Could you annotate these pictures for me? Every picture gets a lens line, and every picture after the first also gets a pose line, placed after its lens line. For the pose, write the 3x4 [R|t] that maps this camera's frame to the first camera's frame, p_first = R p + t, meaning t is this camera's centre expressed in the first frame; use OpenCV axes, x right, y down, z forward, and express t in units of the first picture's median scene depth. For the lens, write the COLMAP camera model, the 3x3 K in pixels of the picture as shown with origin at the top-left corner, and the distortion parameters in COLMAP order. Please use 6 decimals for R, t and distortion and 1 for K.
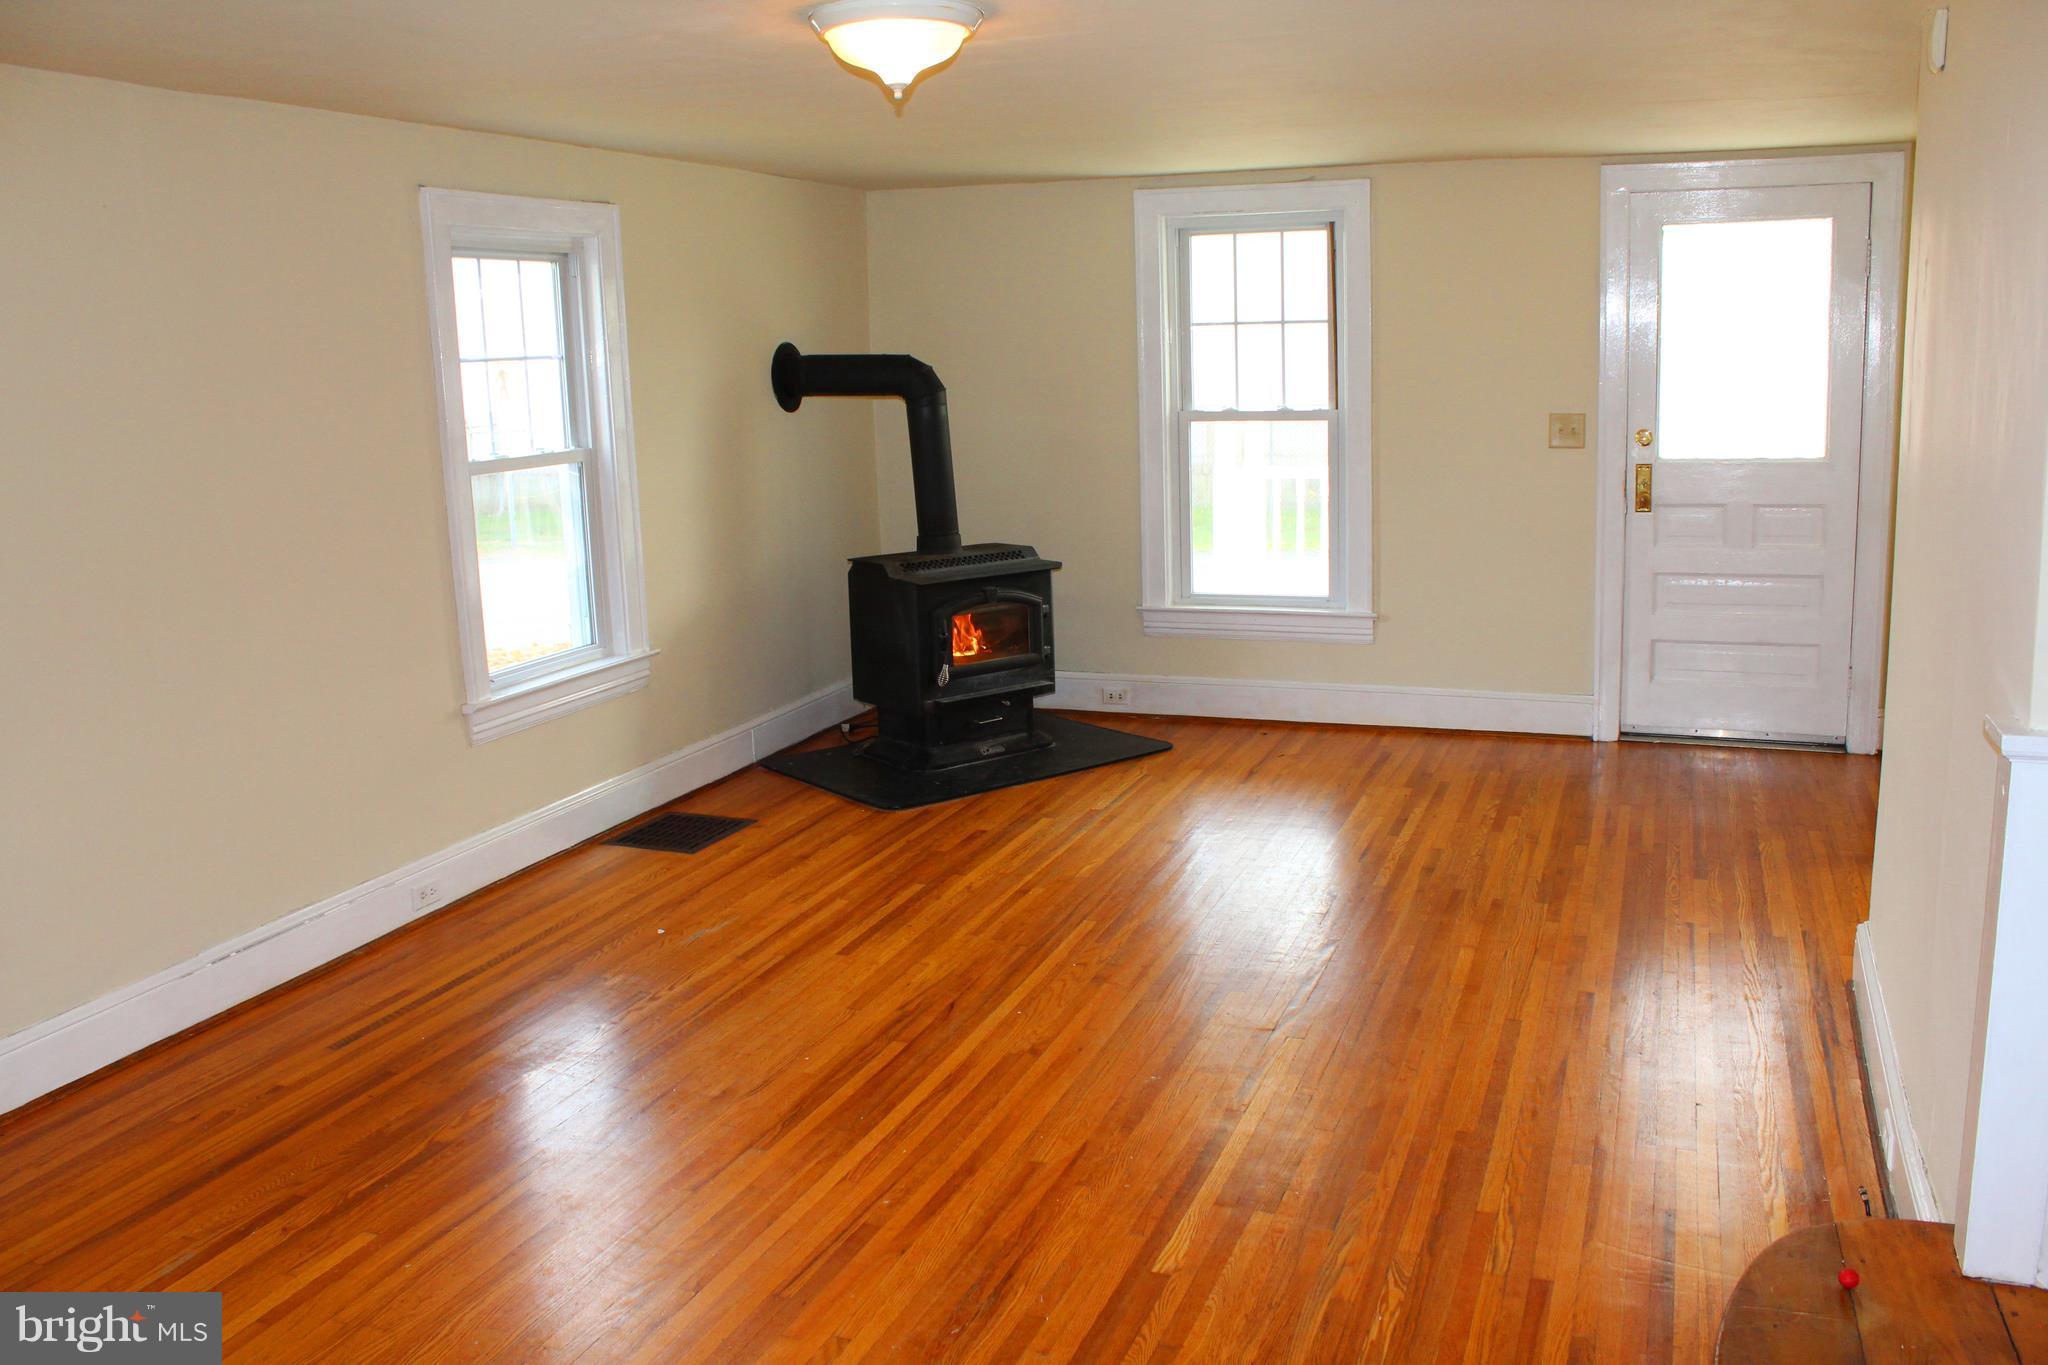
lens RADIAL K [[1762.3, 0, 1029.5], [0, 1762.3, 687.3], [0, 0, 1]] dist [-0.134320, 0.125949]
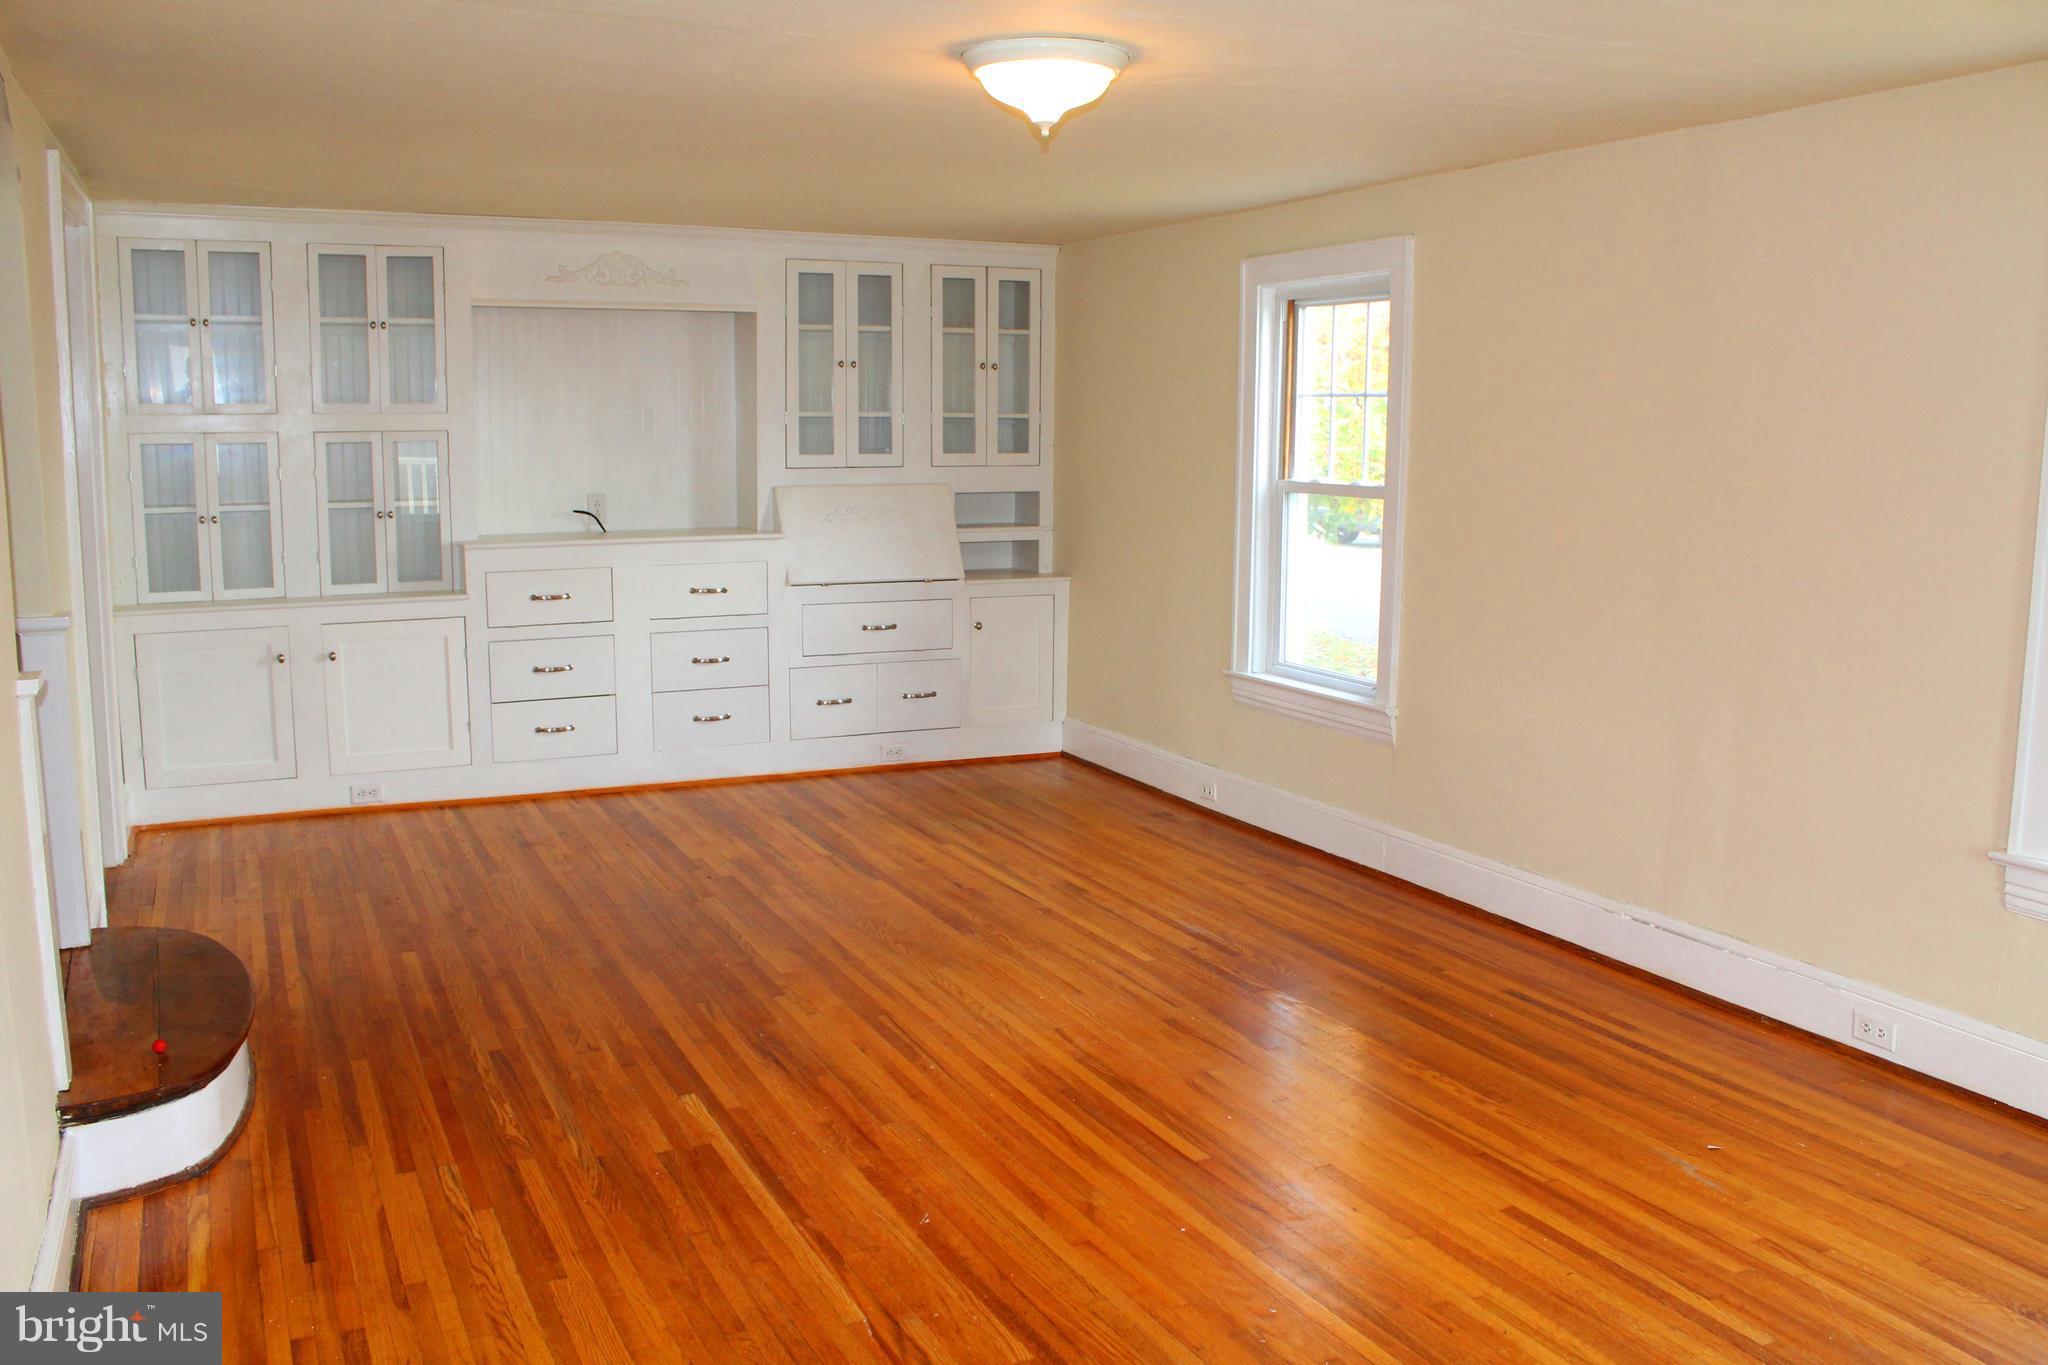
lens RADIAL K [[1762.3, 0, 1029.5], [0, 1762.3, 687.3], [0, 0, 1]] dist [-0.134320, 0.125949]
pose [[-0.695662, 0.136899, -0.705204, 0.376813], [-0.117556, 0.946746, 0.299754, -0.180998], [0.708685, 0.291429, -0.642522, 0.938926]]
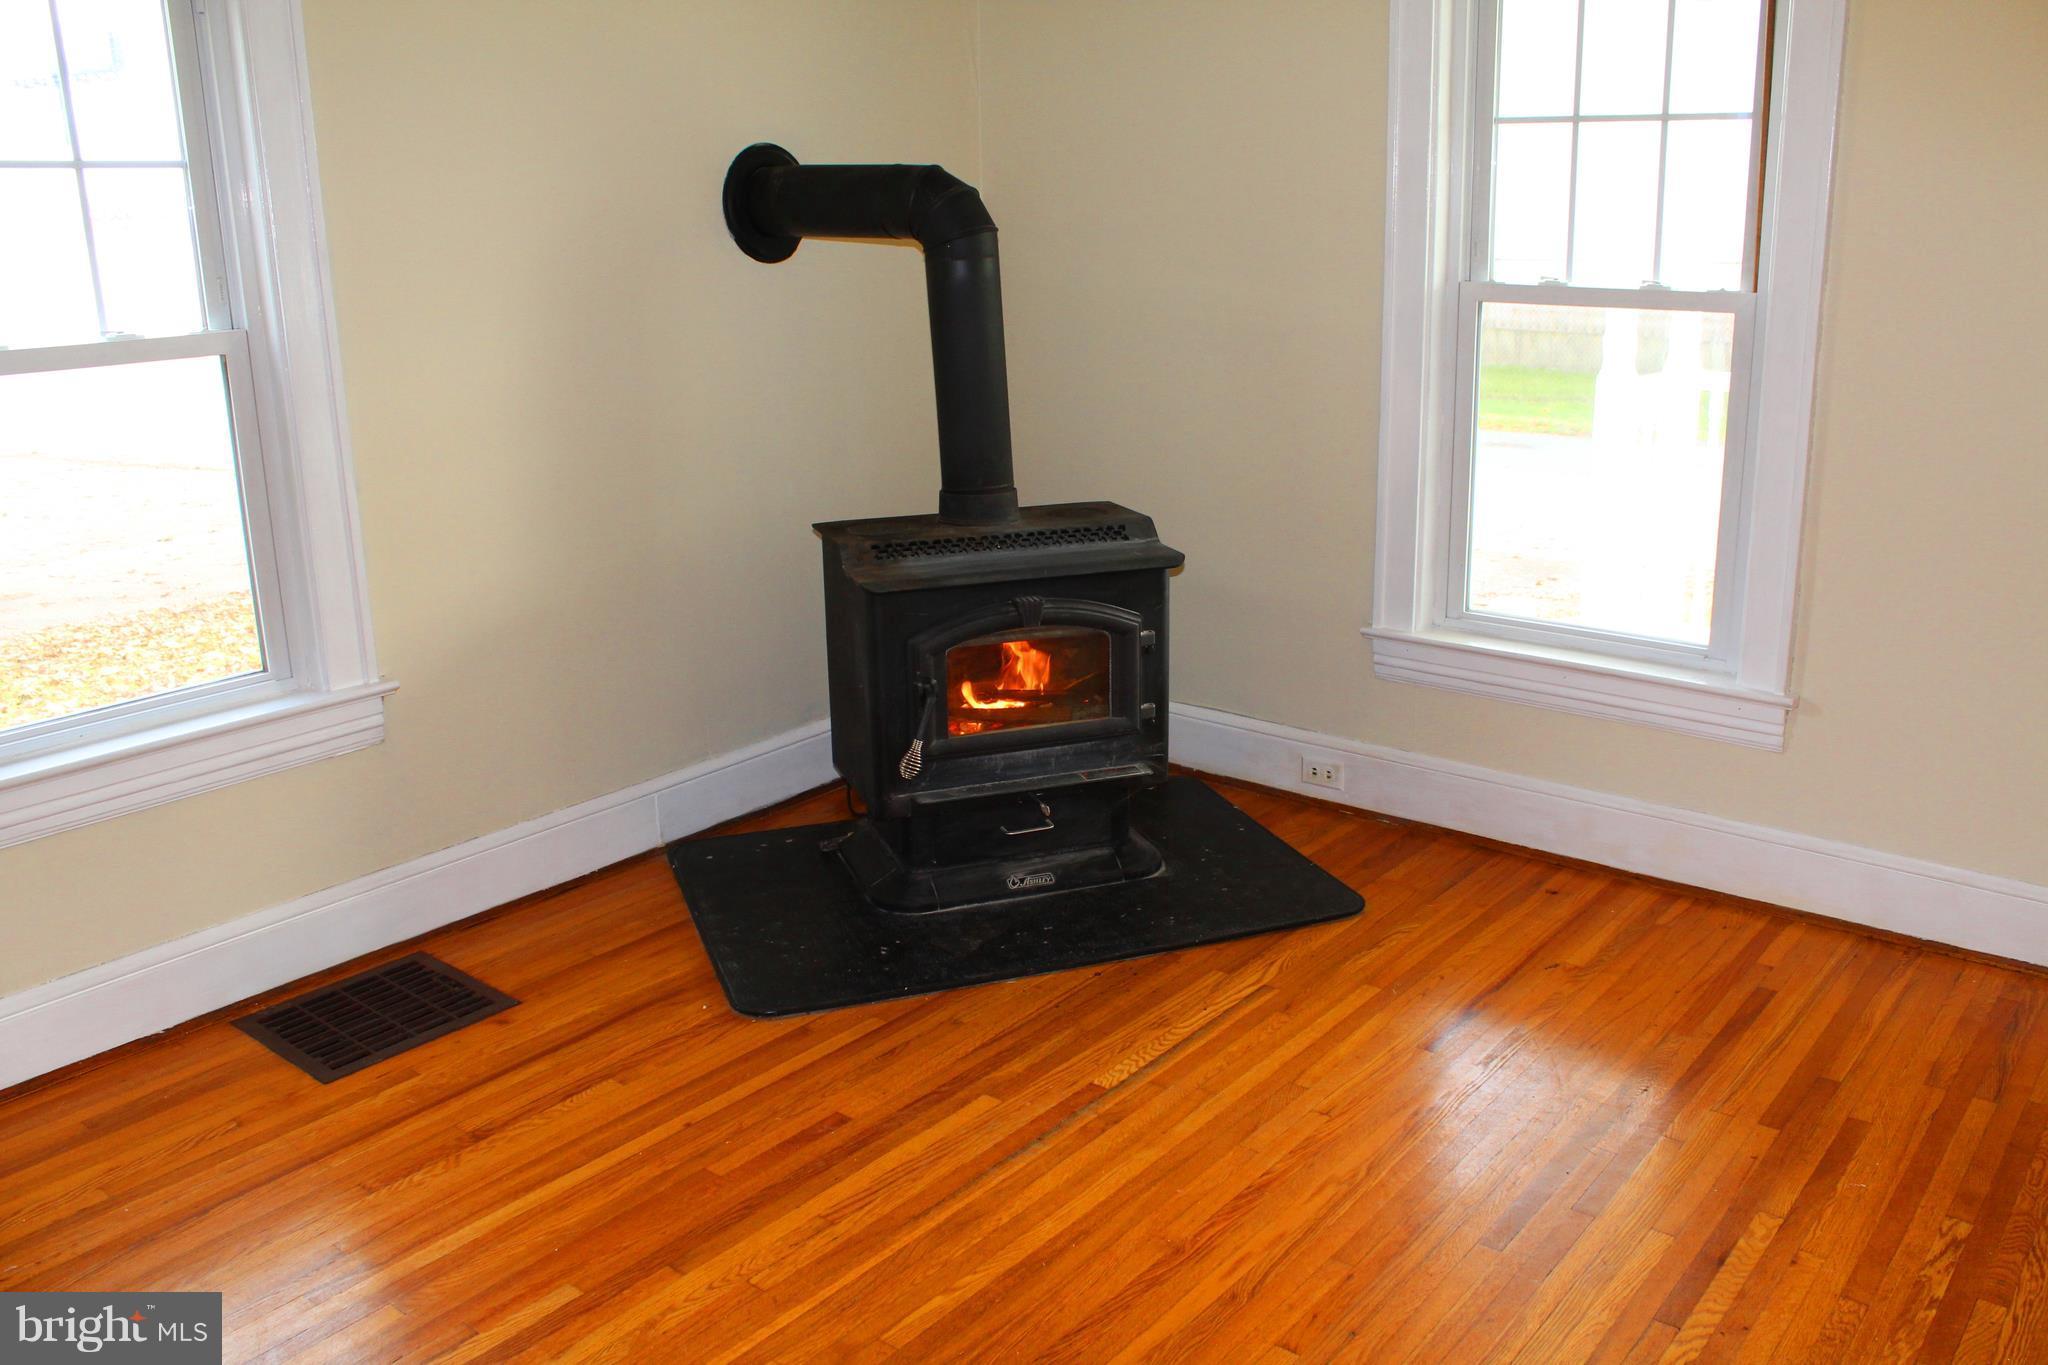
lens RADIAL K [[1762.3, 0, 1029.5], [0, 1762.3, 687.3], [0, 0, 1]] dist [-0.134320, 0.125949]
pose [[0.950746, 0.100396, -0.293262, 0.151856], [-0.072809, 0.991956, 0.103545, -0.092849], [0.301299, -0.077093, 0.950408, 0.516381]]
